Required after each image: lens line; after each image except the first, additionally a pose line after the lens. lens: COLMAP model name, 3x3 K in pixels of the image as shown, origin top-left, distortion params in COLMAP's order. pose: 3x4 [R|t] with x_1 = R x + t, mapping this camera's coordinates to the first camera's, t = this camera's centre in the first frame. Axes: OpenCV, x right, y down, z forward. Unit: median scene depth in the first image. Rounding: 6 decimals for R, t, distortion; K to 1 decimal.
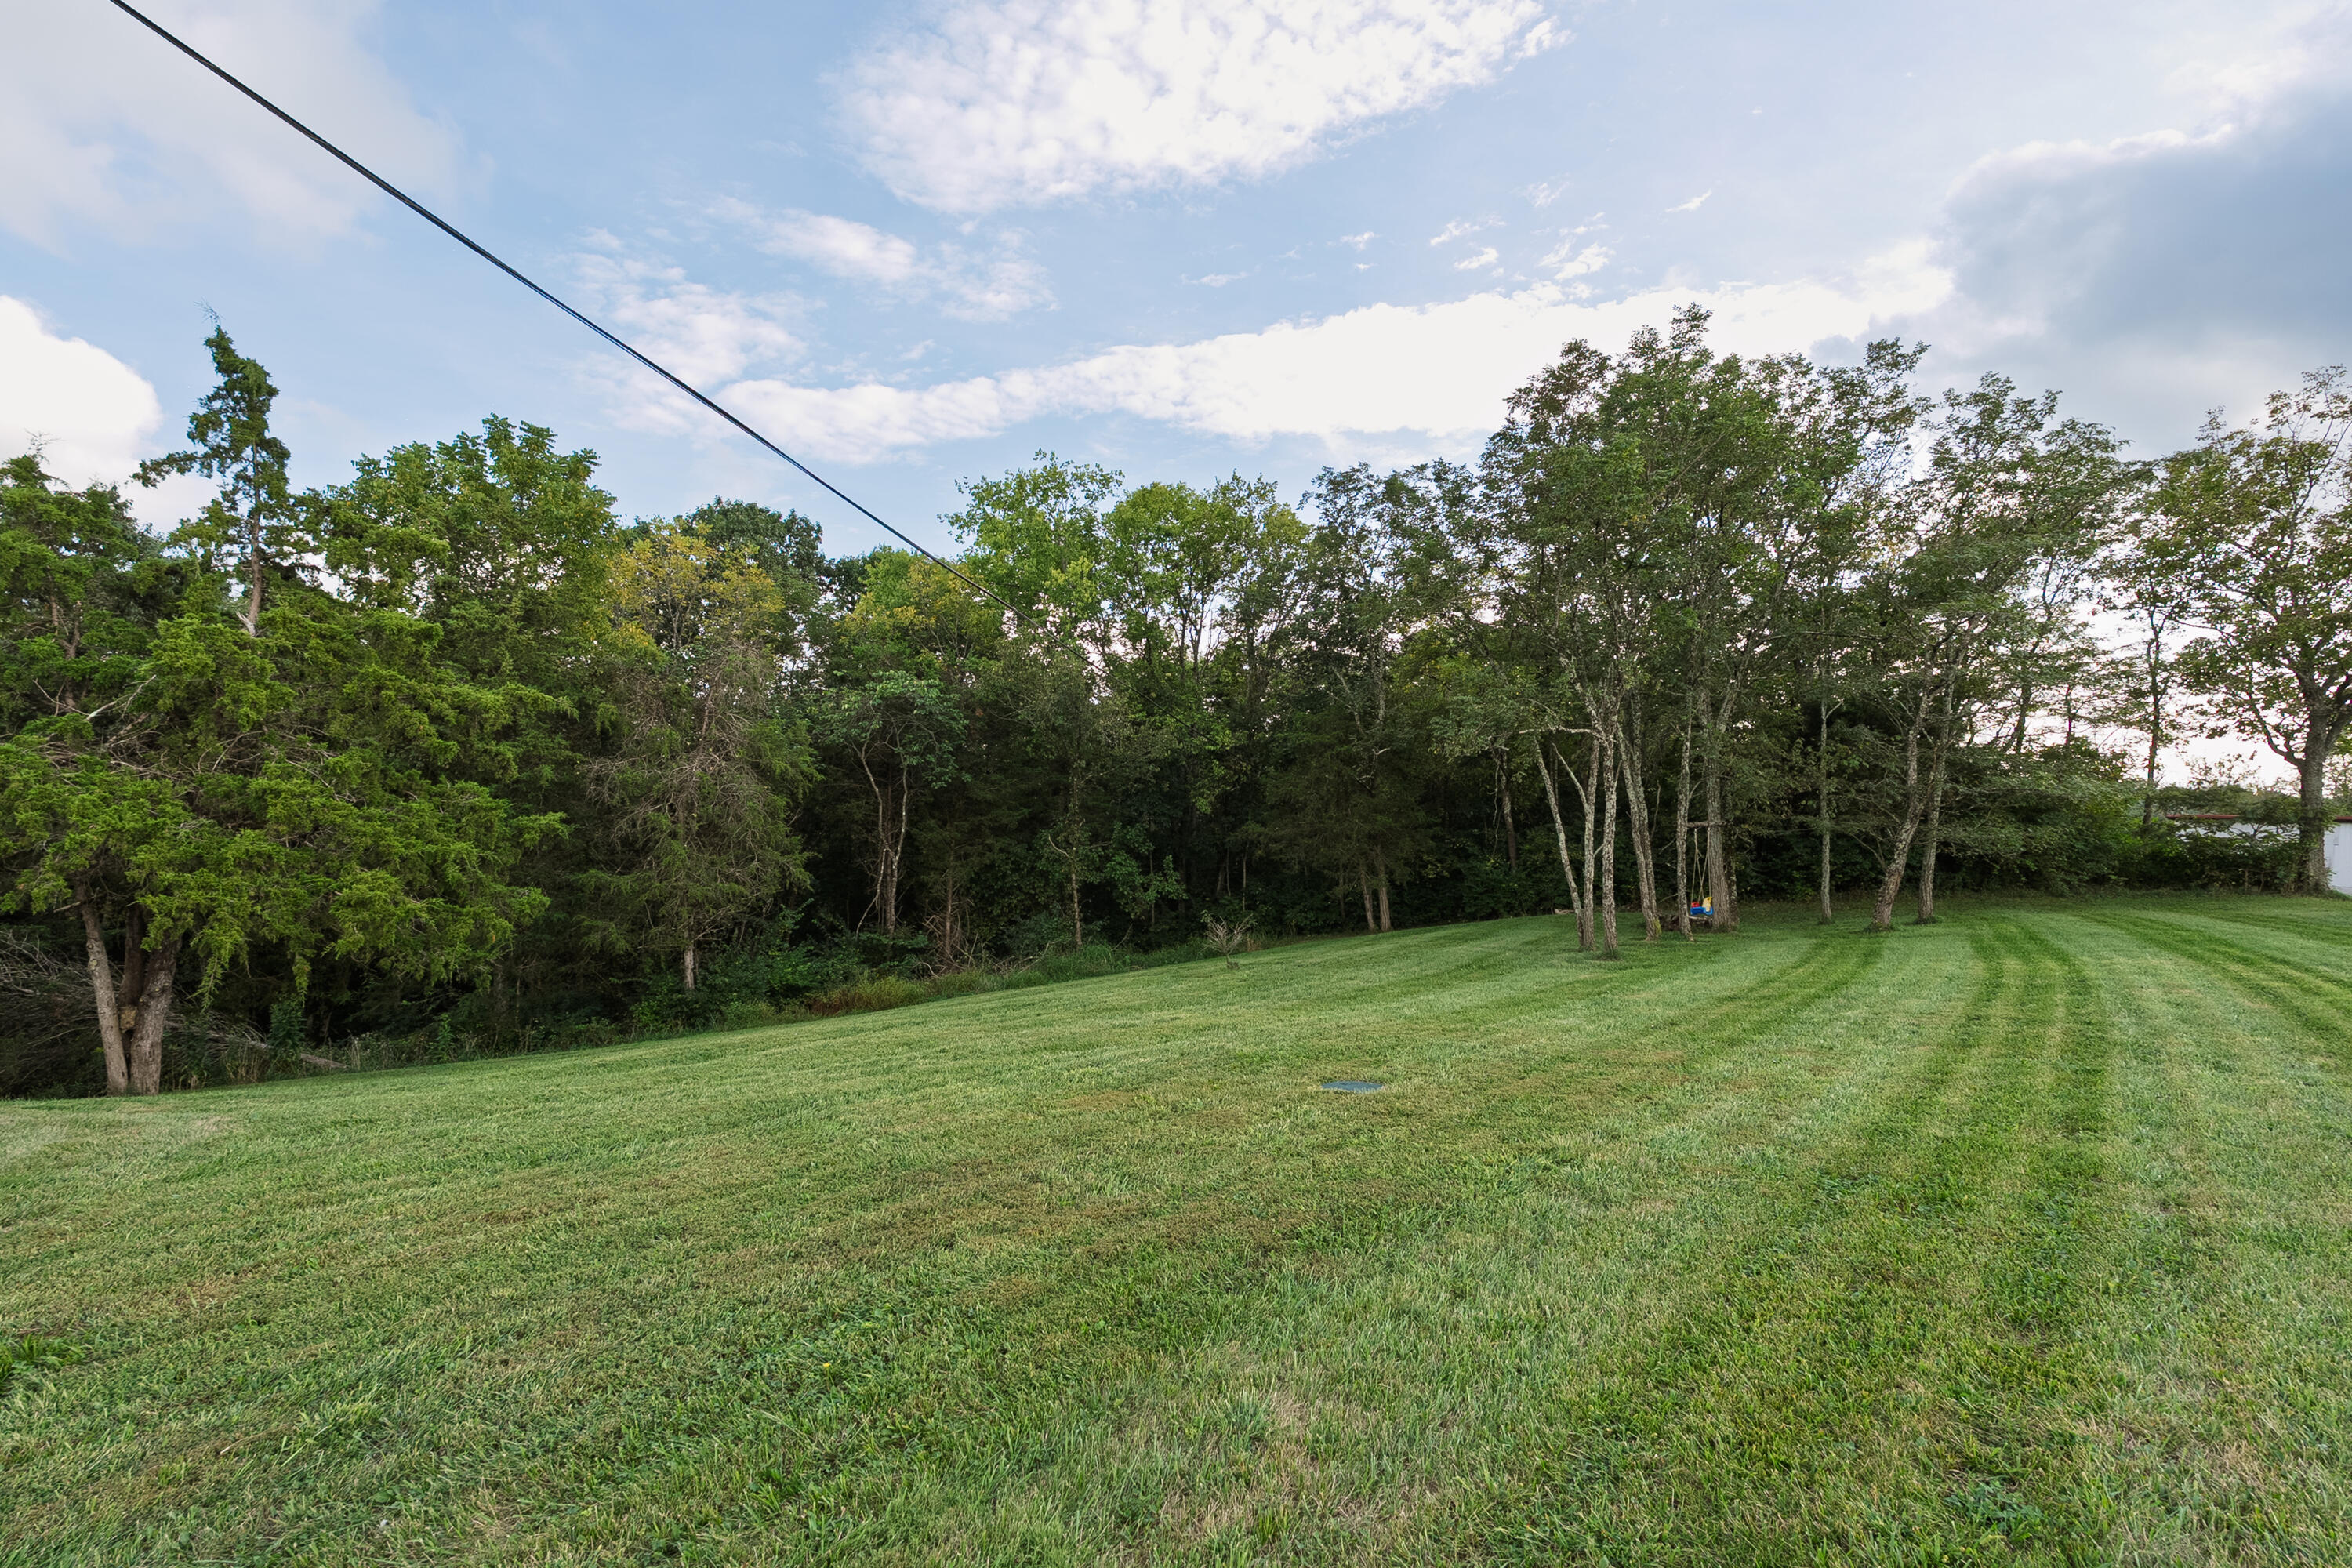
lens RADIAL K [[1020.0, 0, 1178.9], [0, 1020.0, 790.6], [0, 0, 1]] dist [-0.002025, -0.000668]
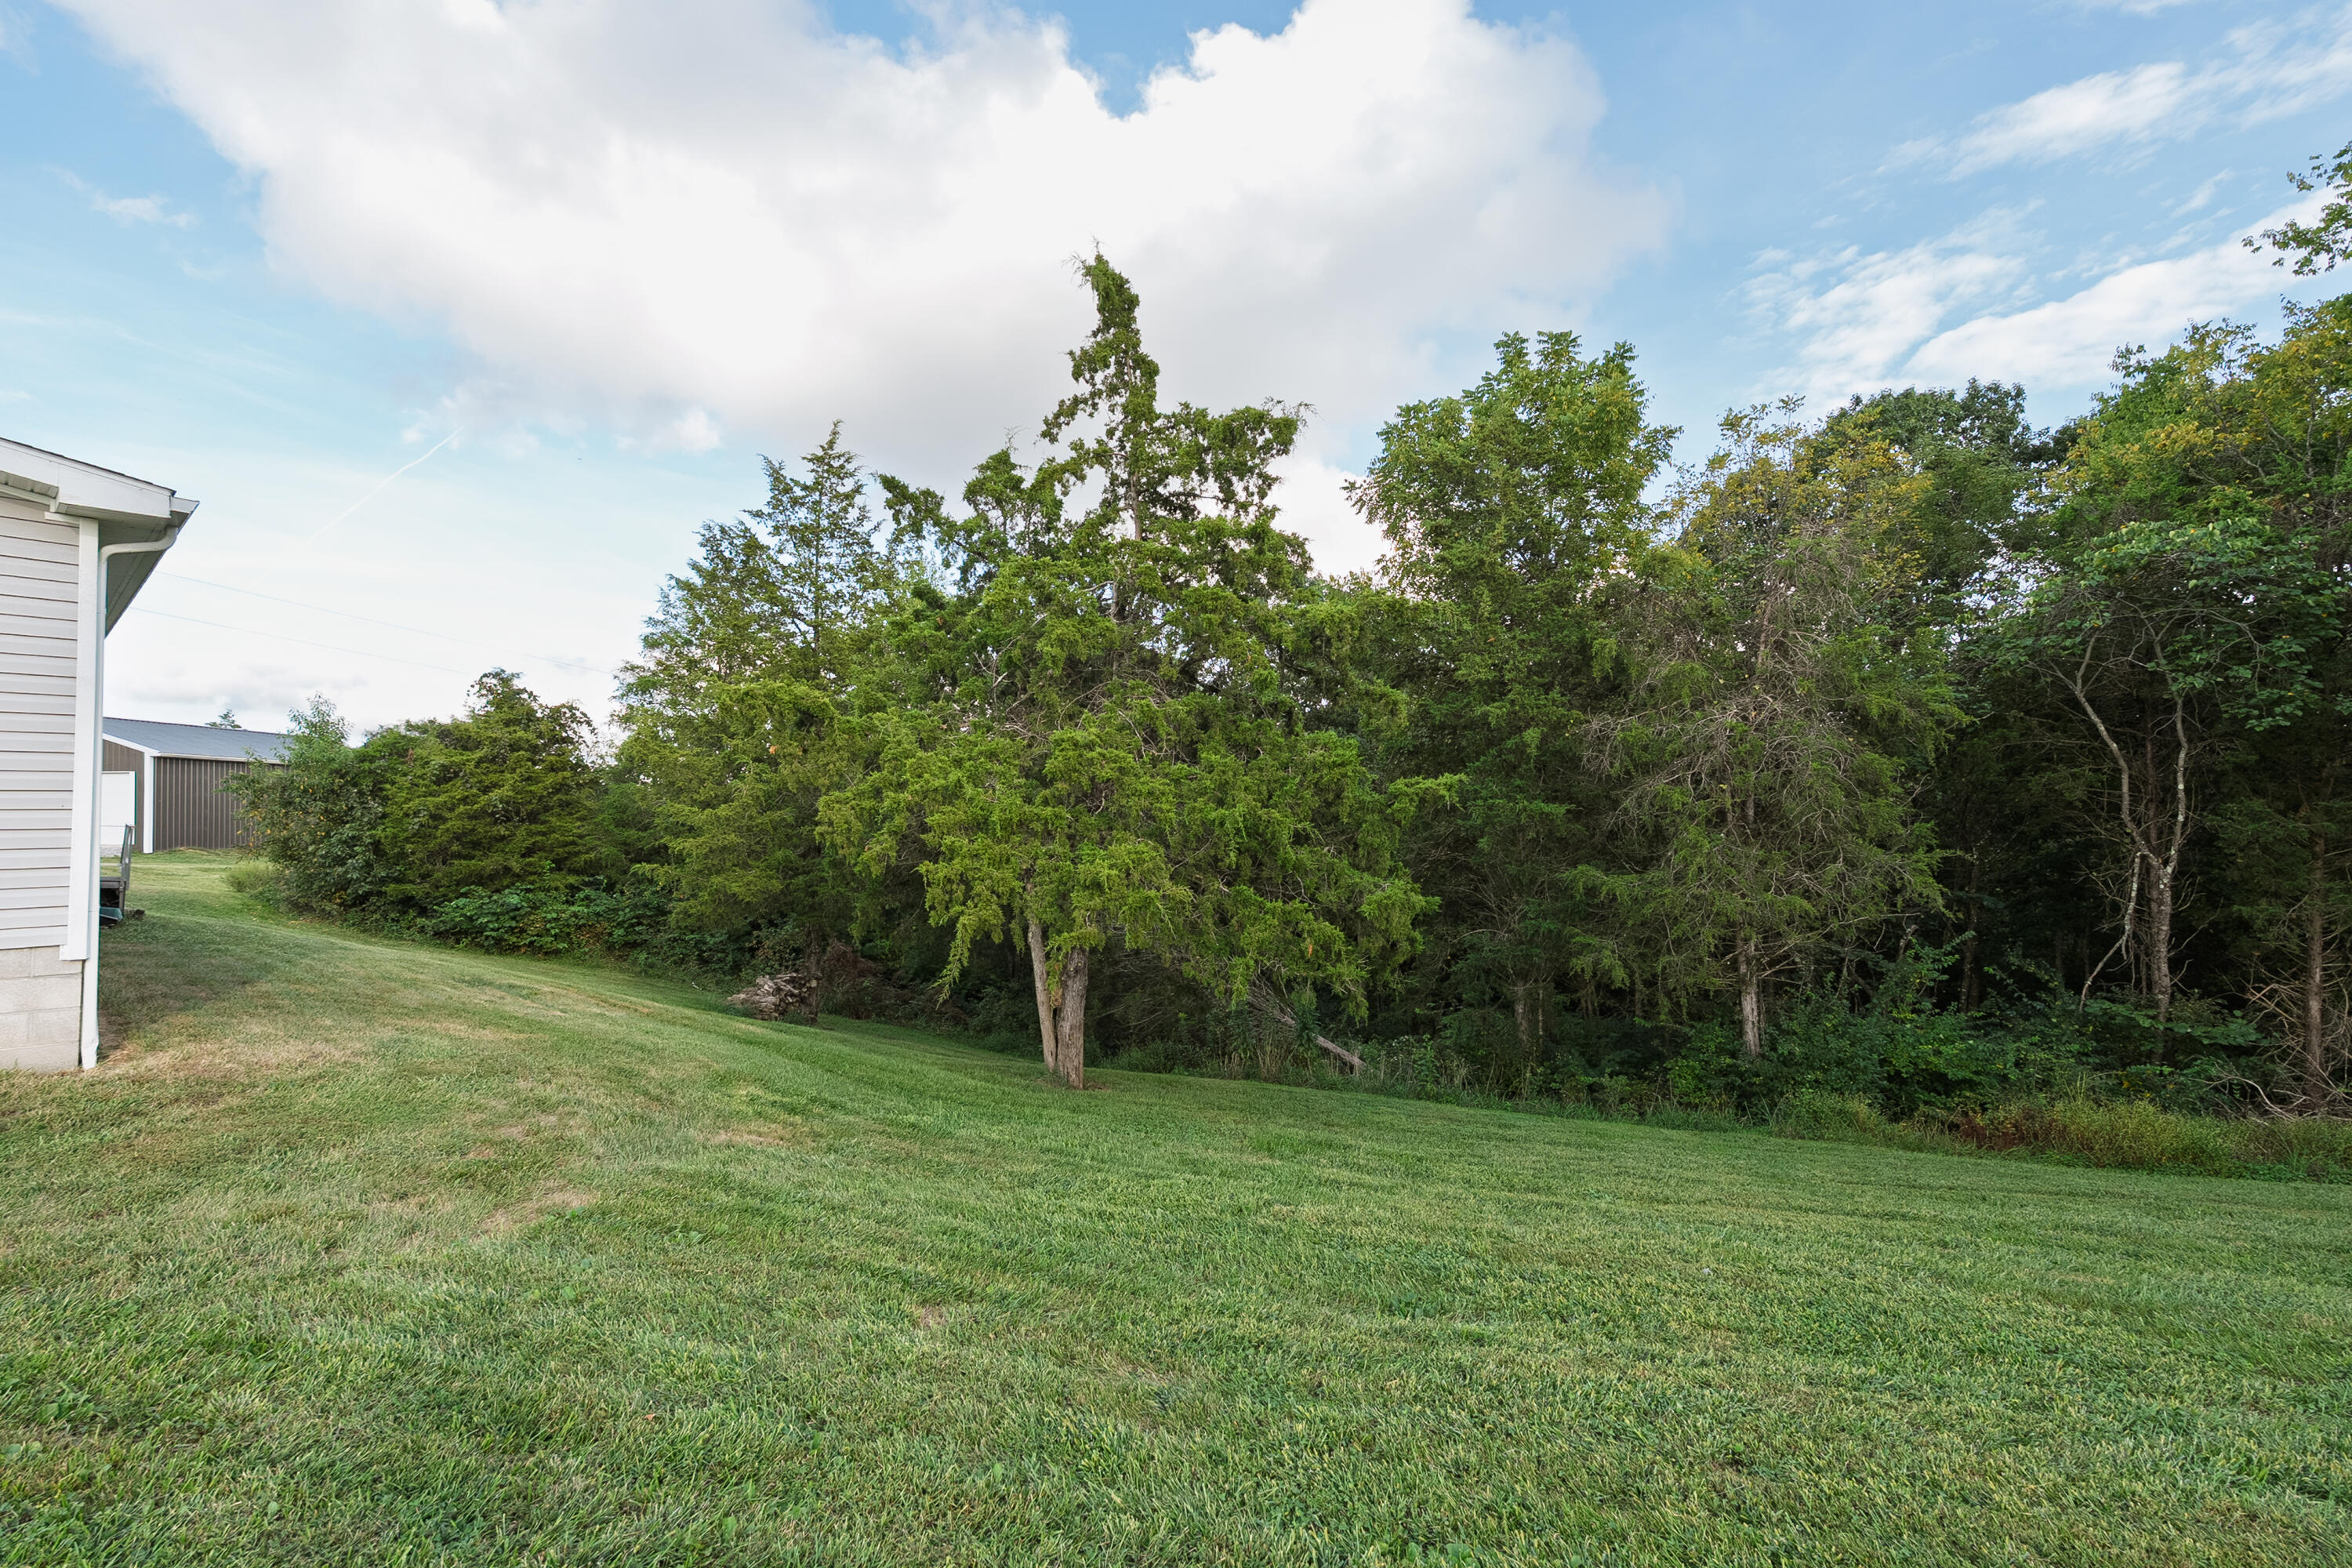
lens RADIAL K [[1020.0, 0, 1178.9], [0, 1020.0, 790.6], [0, 0, 1]] dist [-0.002025, -0.000668]
pose [[0.479734, -0.035614, -0.876691, -0.068328], [0.024539, 0.999330, -0.027168, 0.032758], [0.877071, -0.008480, 0.480286, 0.355912]]
